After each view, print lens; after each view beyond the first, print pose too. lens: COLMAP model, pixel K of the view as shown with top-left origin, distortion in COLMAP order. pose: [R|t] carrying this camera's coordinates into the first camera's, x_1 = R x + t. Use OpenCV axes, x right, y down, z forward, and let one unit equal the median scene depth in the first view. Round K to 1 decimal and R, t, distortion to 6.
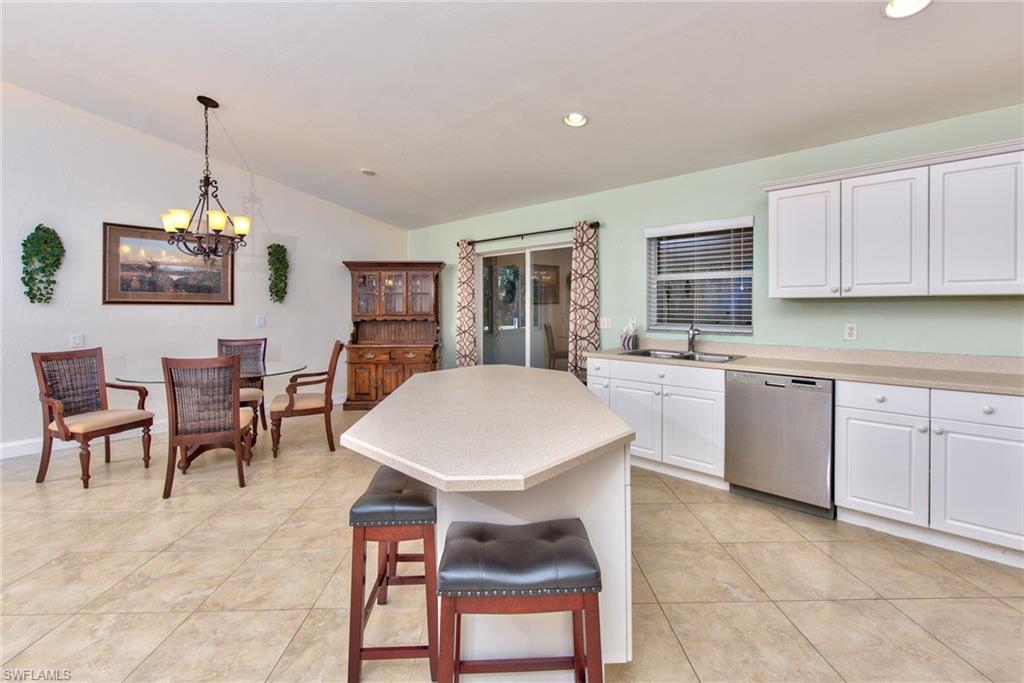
lens RADIAL K [[450.2, 0, 516.7], [0, 450.2, 304.2], [0, 0, 1]] dist [0.002100, -0.000469]
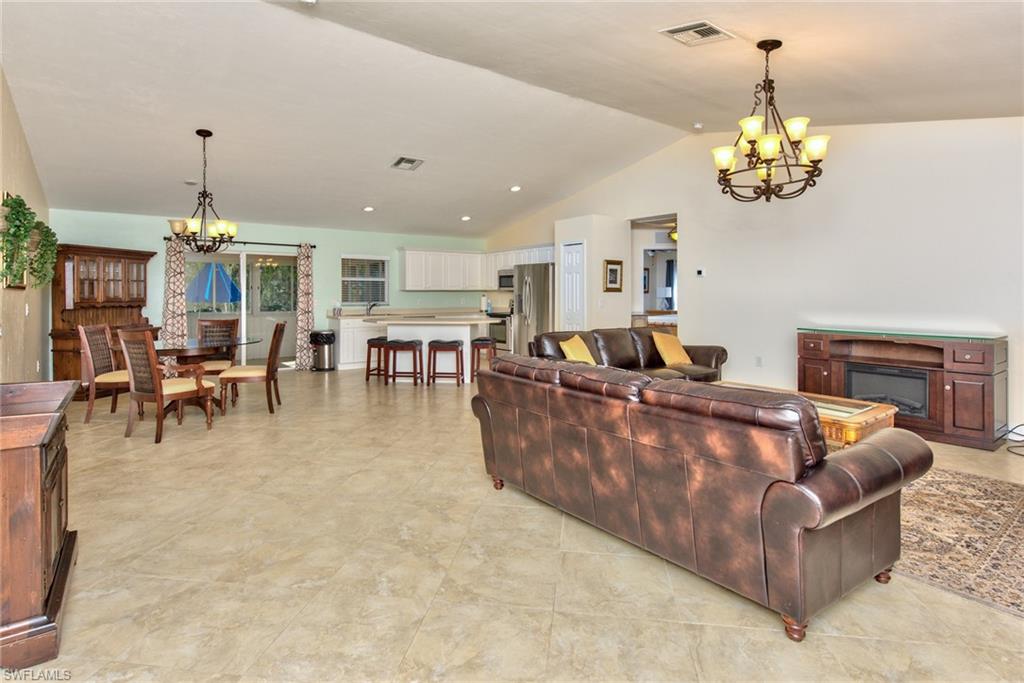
lens RADIAL K [[511.4, 0, 510.1], [0, 511.4, 295.2], [0, 0, 1]] dist [-0.004383, 0.000178]
pose [[0.181849, 0.003183, 0.983321, -1.638173], [-0.001103, 0.999995, -0.003033, 0.017171], [-0.983326, -0.000533, 0.181852, -0.111484]]
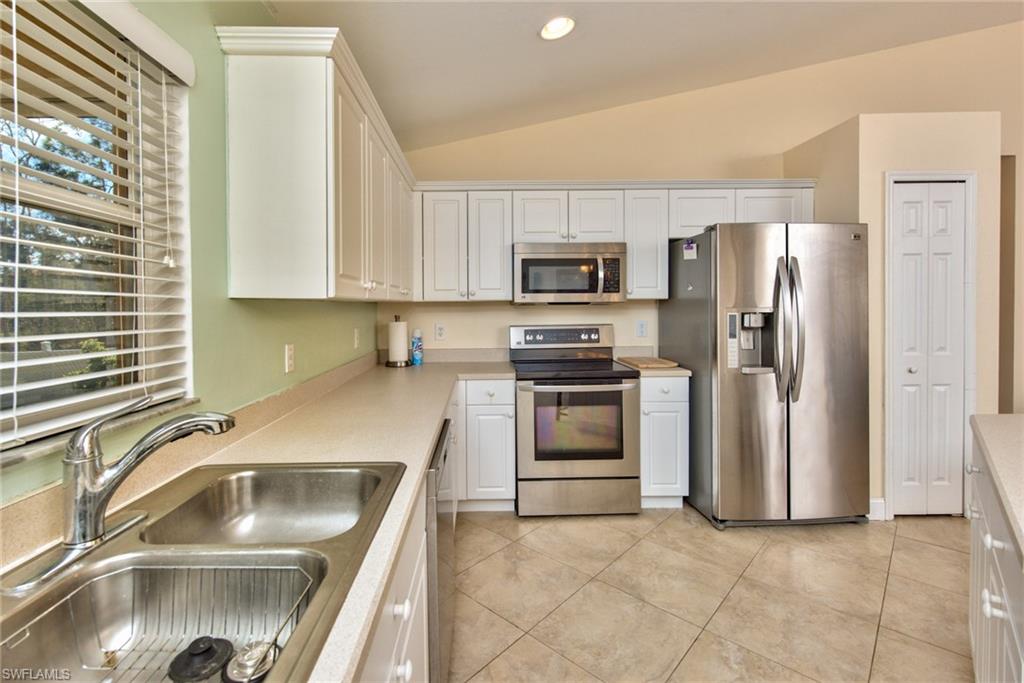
lens RADIAL K [[450.2, 0, 486.7], [0, 450.2, 315.7], [0, 0, 1]] dist [0.002100, -0.000469]
pose [[-0.693953, -0.002833, 0.720015, 0.092654], [0.012731, 0.999788, 0.016204, -0.001480], [-0.719908, 0.020412, -0.693769, 0.849761]]
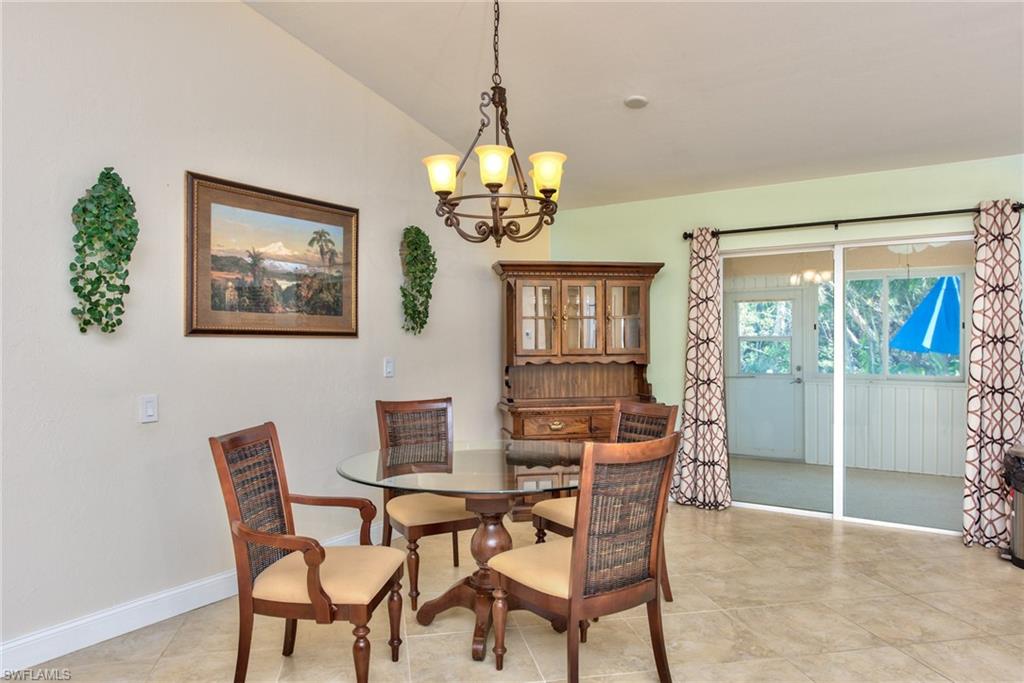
lens RADIAL K [[681.1, 0, 517.5], [0, 681.1, 339.3], [0, 0, 1]] dist [0.000374, -0.000679]
pose [[0.987572, -0.000997, 0.157163, -0.653799], [0.000503, 0.999995, 0.003185, 0.002396], [-0.157165, -0.003067, 0.987568, 0.188846]]
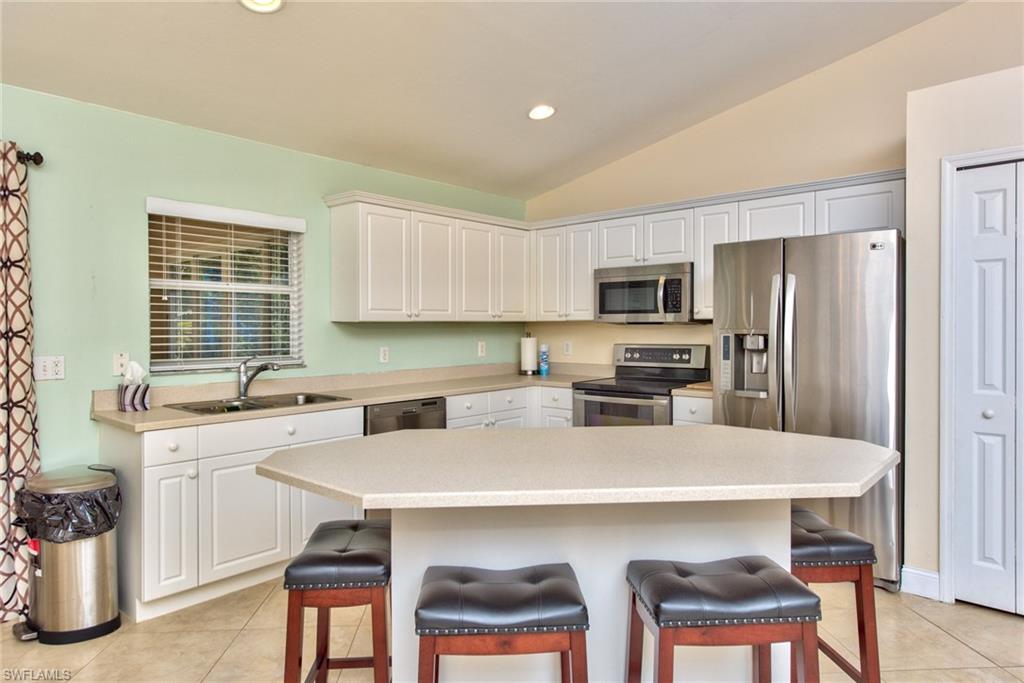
lens RADIAL K [[626.1, 0, 508.6], [0, 626.1, 334.7], [0, 0, 1]] dist [0.009484, 0.001515]
pose [[-0.022385, -0.009312, 0.999706, -0.487572], [0.001700, 0.999955, 0.009352, 0.001171], [-0.999748, 0.001909, -0.022368, 0.522795]]
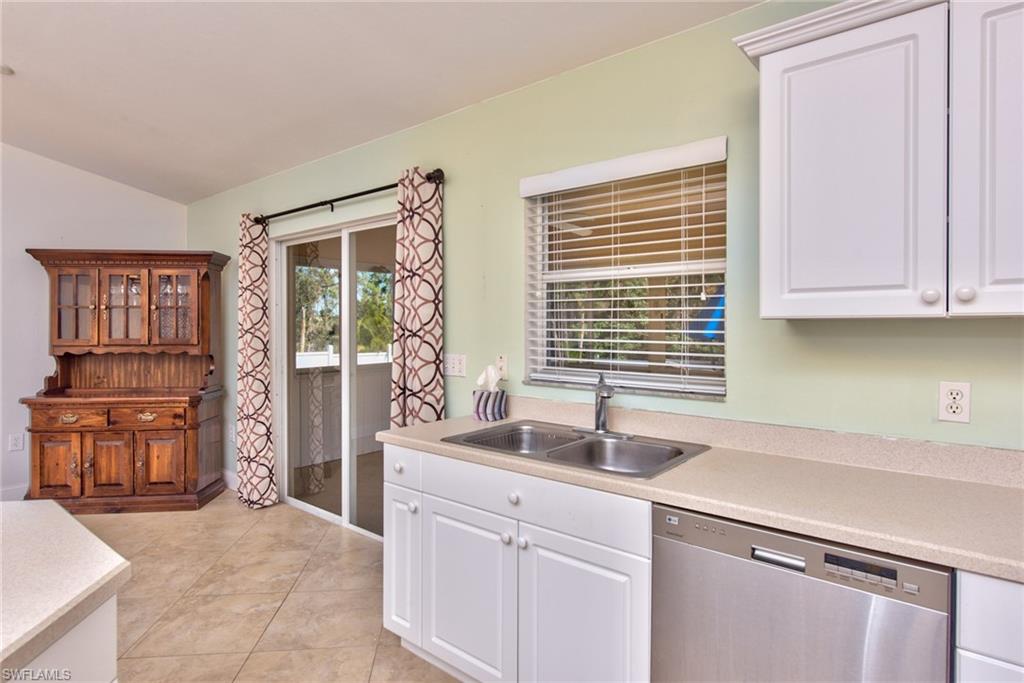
lens RADIAL K [[544.1, 0, 497.8], [0, 544.1, 319.3], [0, 0, 1]] dist [0.004014, 0.001983]
pose [[0.998056, 0.003657, 0.062215, 0.206936], [-0.003223, 0.999970, -0.007074, -0.006194], [-0.062239, 0.006859, 0.998038, 0.370302]]
